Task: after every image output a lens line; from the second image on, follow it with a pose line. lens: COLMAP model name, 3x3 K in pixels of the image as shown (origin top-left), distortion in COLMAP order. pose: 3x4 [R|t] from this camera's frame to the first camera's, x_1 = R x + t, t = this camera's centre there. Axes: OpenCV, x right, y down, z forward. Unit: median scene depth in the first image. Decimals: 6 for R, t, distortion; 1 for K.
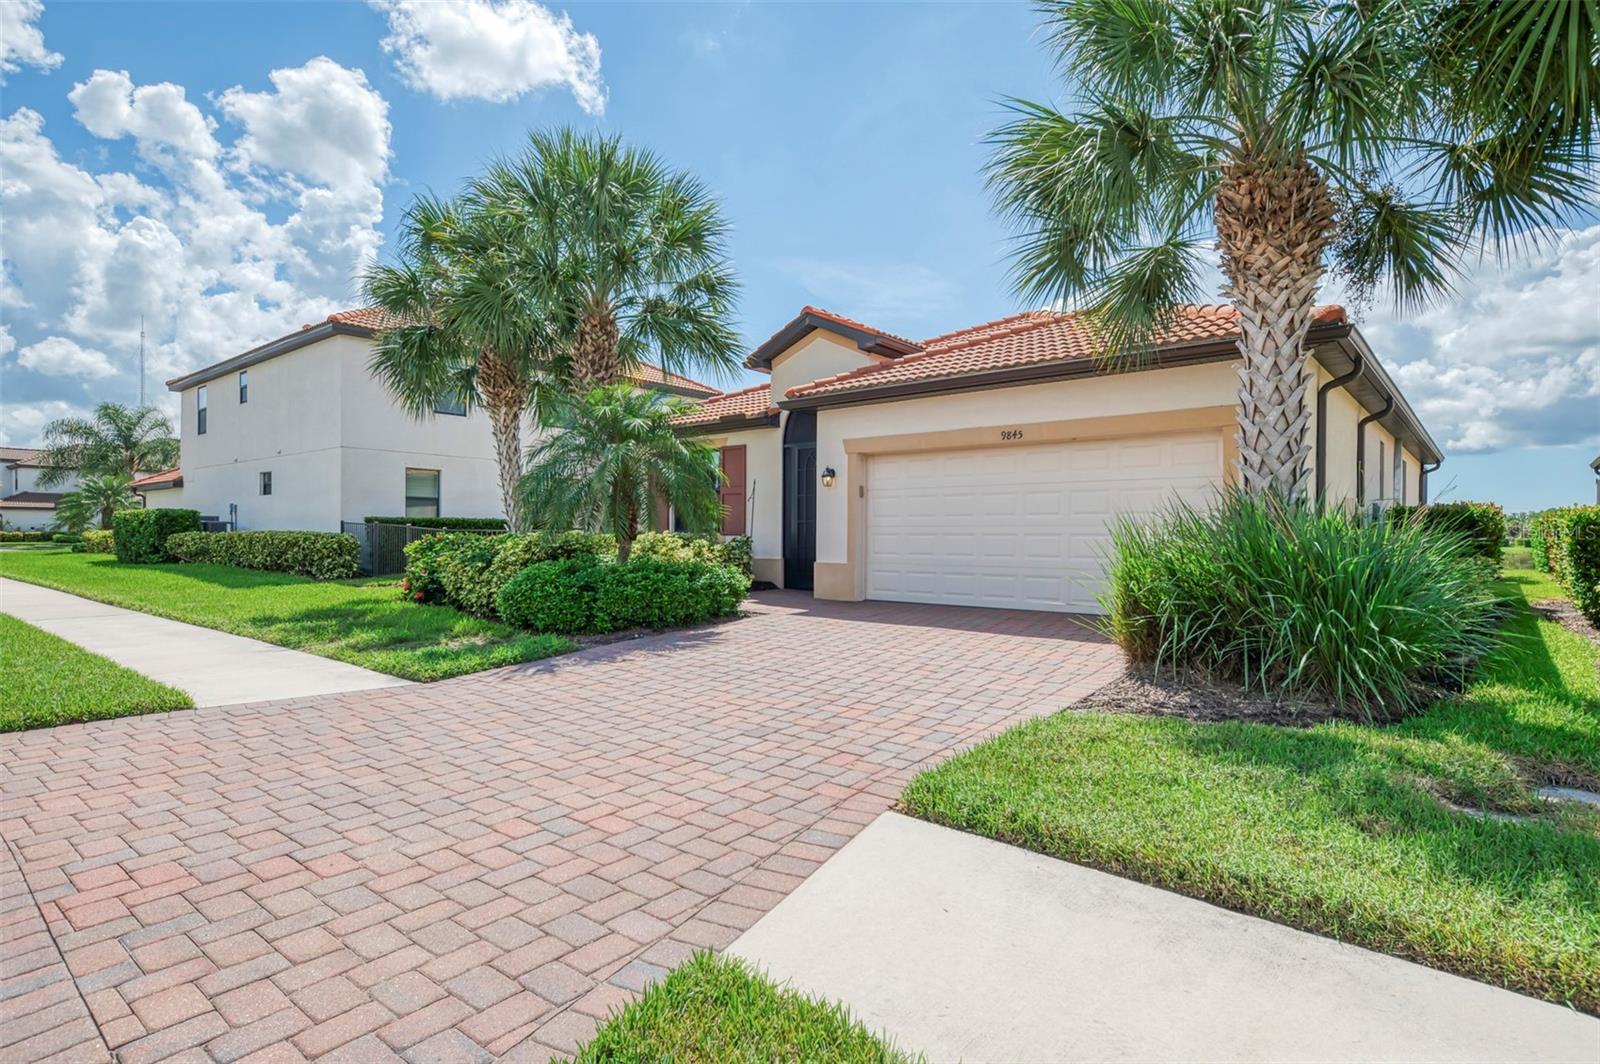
lens RADIAL K [[837.9, 0, 800.0], [0, 837.9, 532.0], [0, 0, 1]] dist [0.001246, 0.000171]
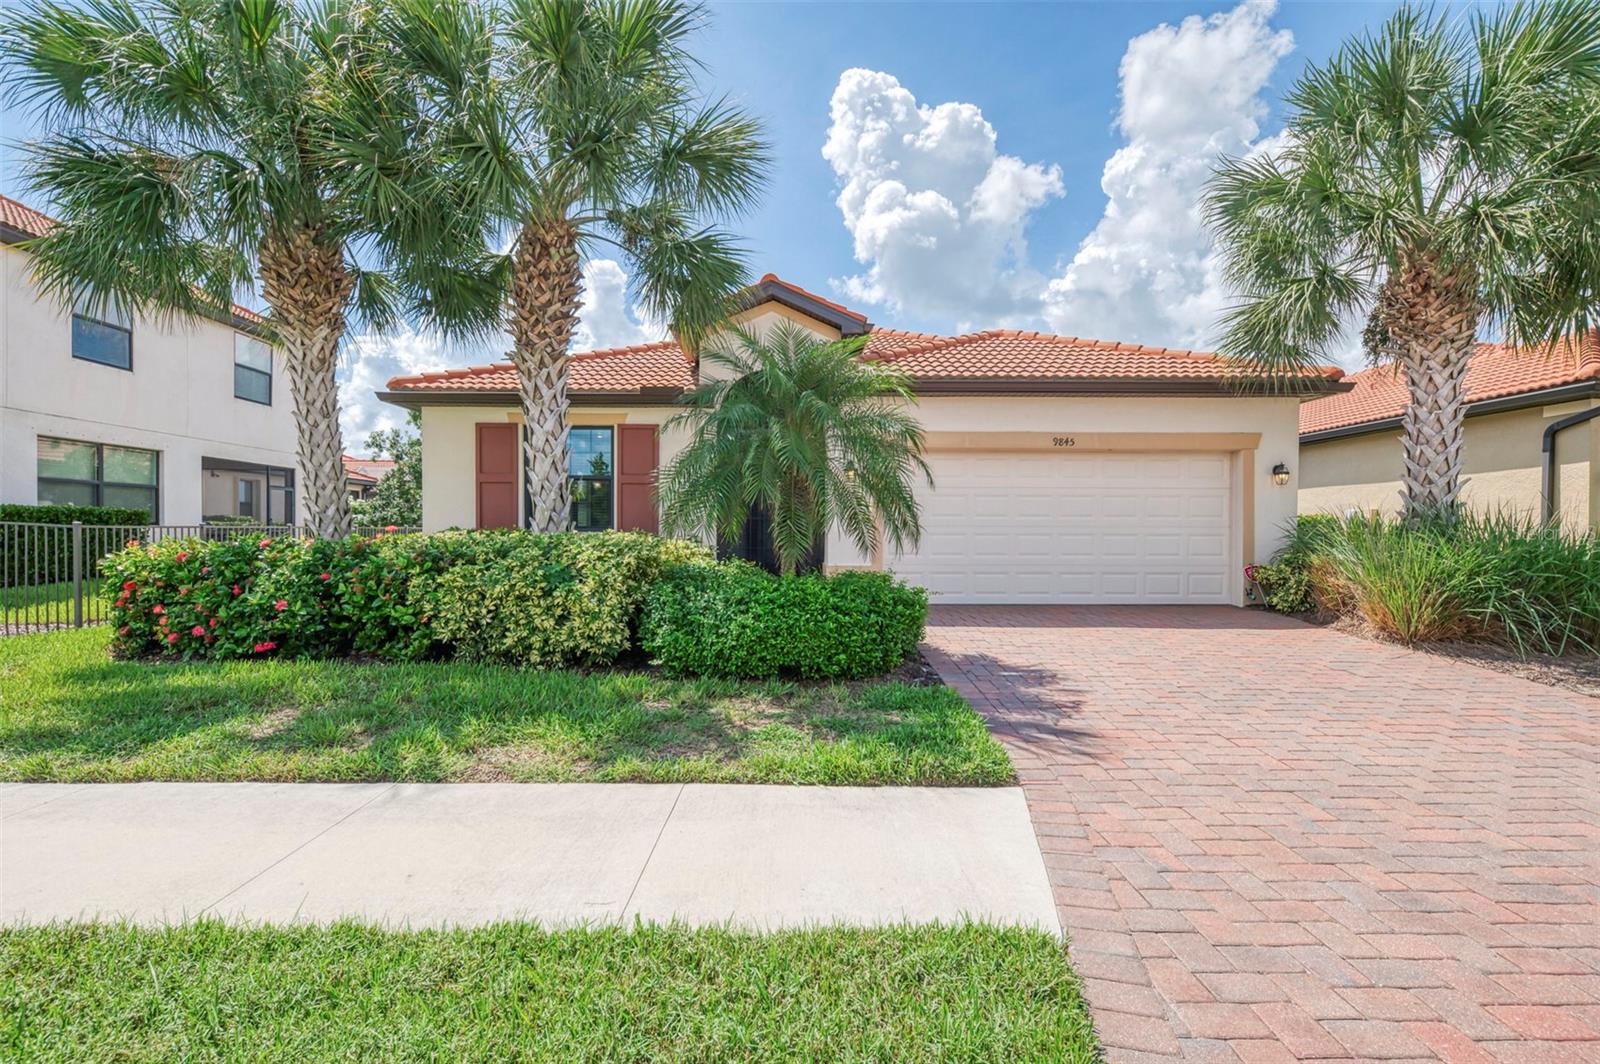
lens RADIAL K [[742.0, 0, 800.0], [0, 742.0, 532.0], [0, 0, 1]] dist [-0.001240, -0.000142]
pose [[0.766575, 0.002582, 0.642150, -0.613602], [-0.004951, 0.999986, 0.001890, -0.000580], [-0.642136, -0.004628, 0.766577, 0.489494]]
